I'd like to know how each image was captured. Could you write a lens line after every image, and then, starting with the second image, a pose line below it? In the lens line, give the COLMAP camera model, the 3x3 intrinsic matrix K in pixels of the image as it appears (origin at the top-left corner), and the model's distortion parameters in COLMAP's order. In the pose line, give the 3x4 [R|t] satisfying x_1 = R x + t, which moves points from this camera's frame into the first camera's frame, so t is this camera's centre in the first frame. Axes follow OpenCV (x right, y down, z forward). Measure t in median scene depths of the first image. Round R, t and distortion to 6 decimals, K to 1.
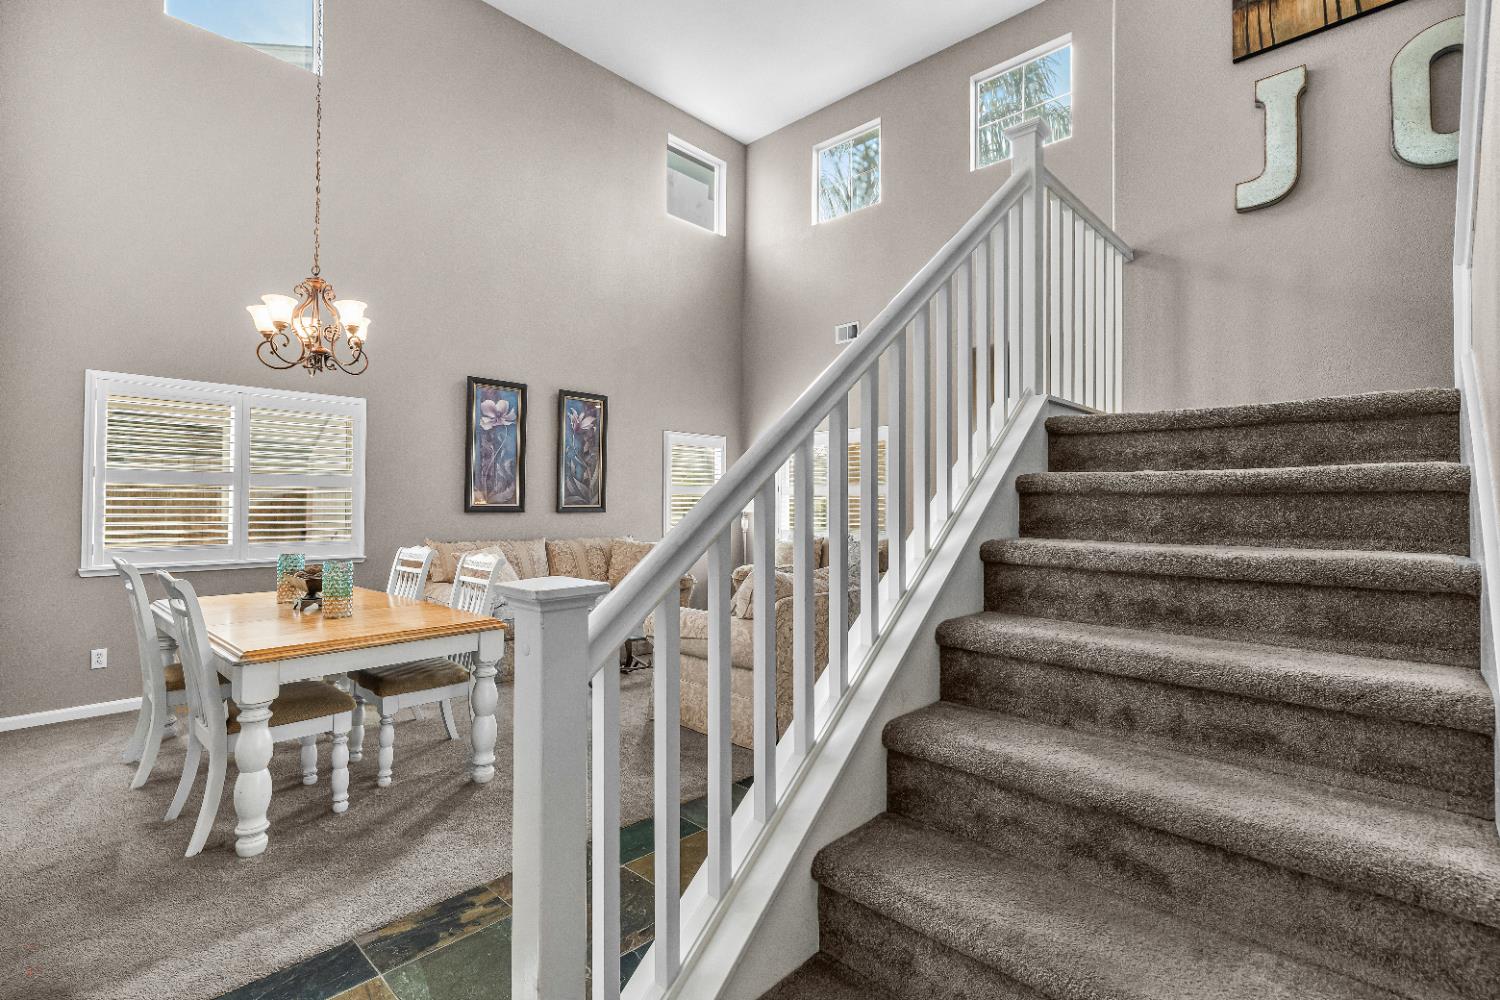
lens RADIAL K [[701.2, 0, 740.8], [0, 701.2, 492.7], [0, 0, 1]] dist [0.002582, 0.000391]
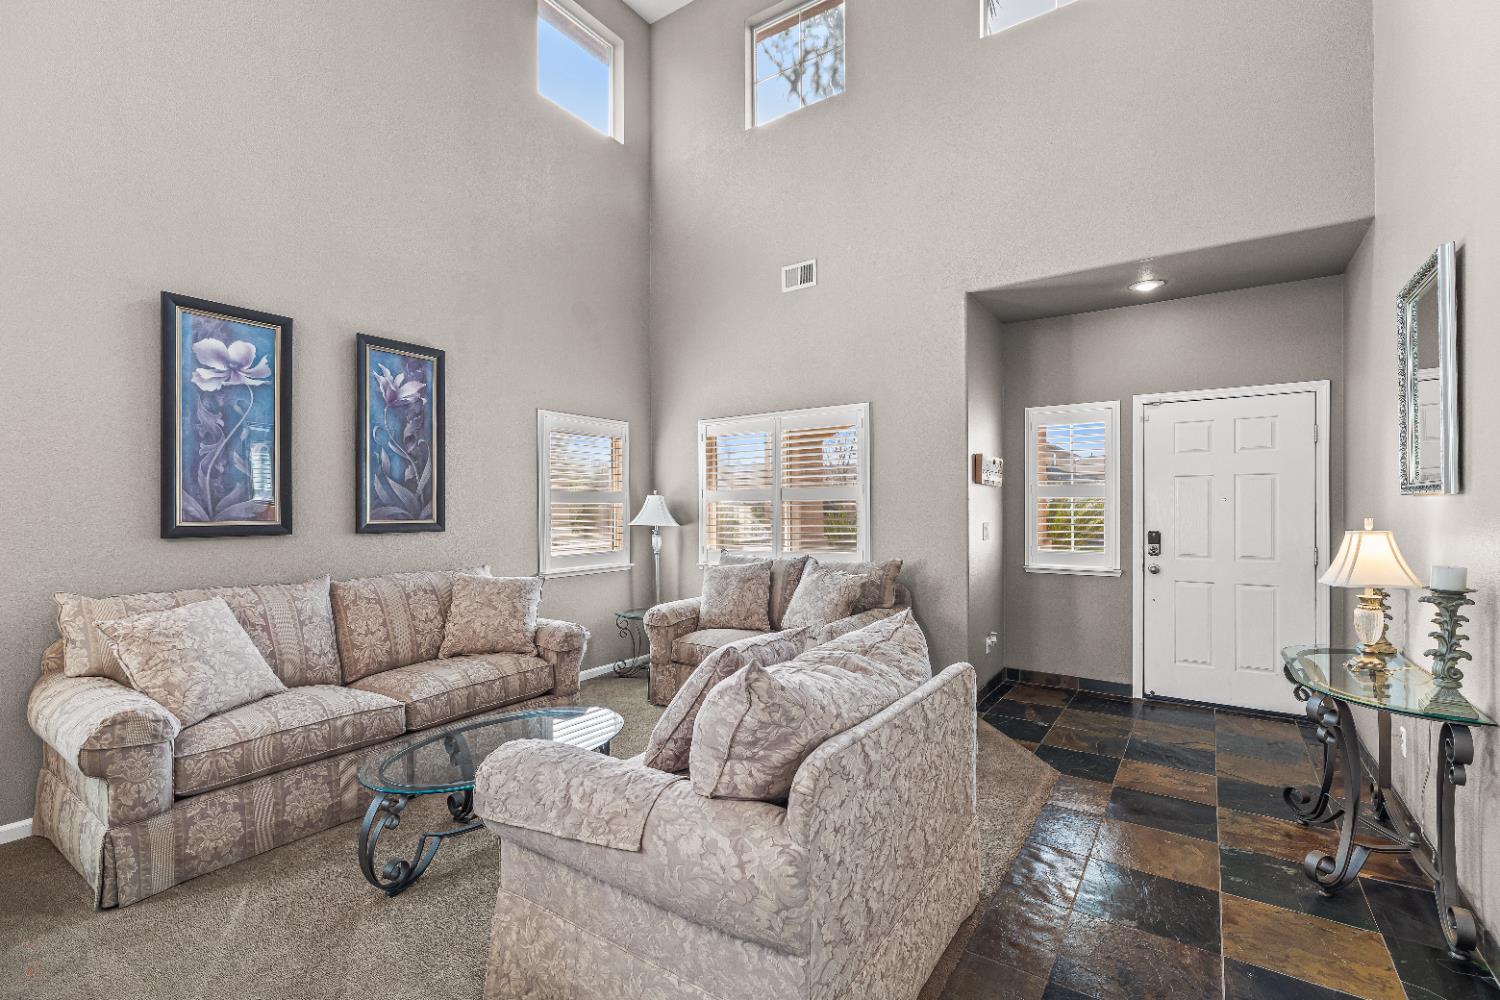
lens RADIAL K [[681.3, 0, 745.5], [0, 681.3, 512.9], [0, 0, 1]] dist [0.003785, 0.000119]
pose [[0.986282, -0.013293, 0.164531, -0.023833], [0.010542, 0.999790, 0.017583, 0.003356], [-0.164730, -0.015607, 0.986215, 0.355070]]
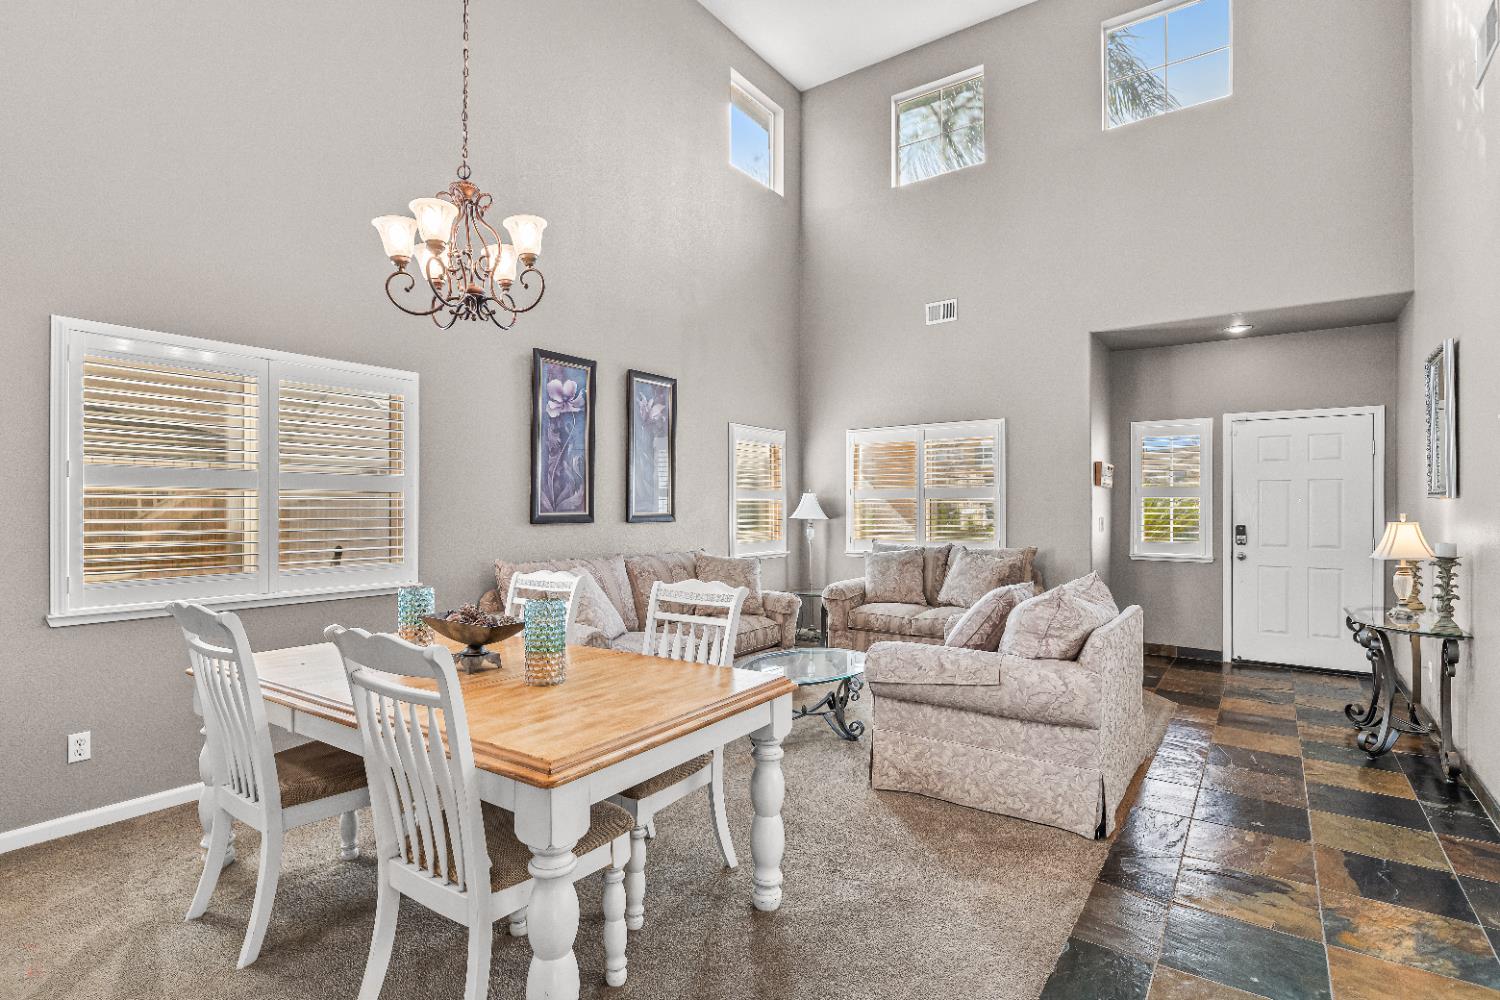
lens RADIAL K [[742.5, 0, 743.3], [0, 742.5, 506.5], [0, 0, 1]] dist [-0.005102, -0.000465]
pose [[0.989724, -0.007114, 0.142810, -0.252693], [0.005345, 0.999904, 0.012769, 0.000035], [-0.142888, -0.011875, 0.989668, 0.139947]]
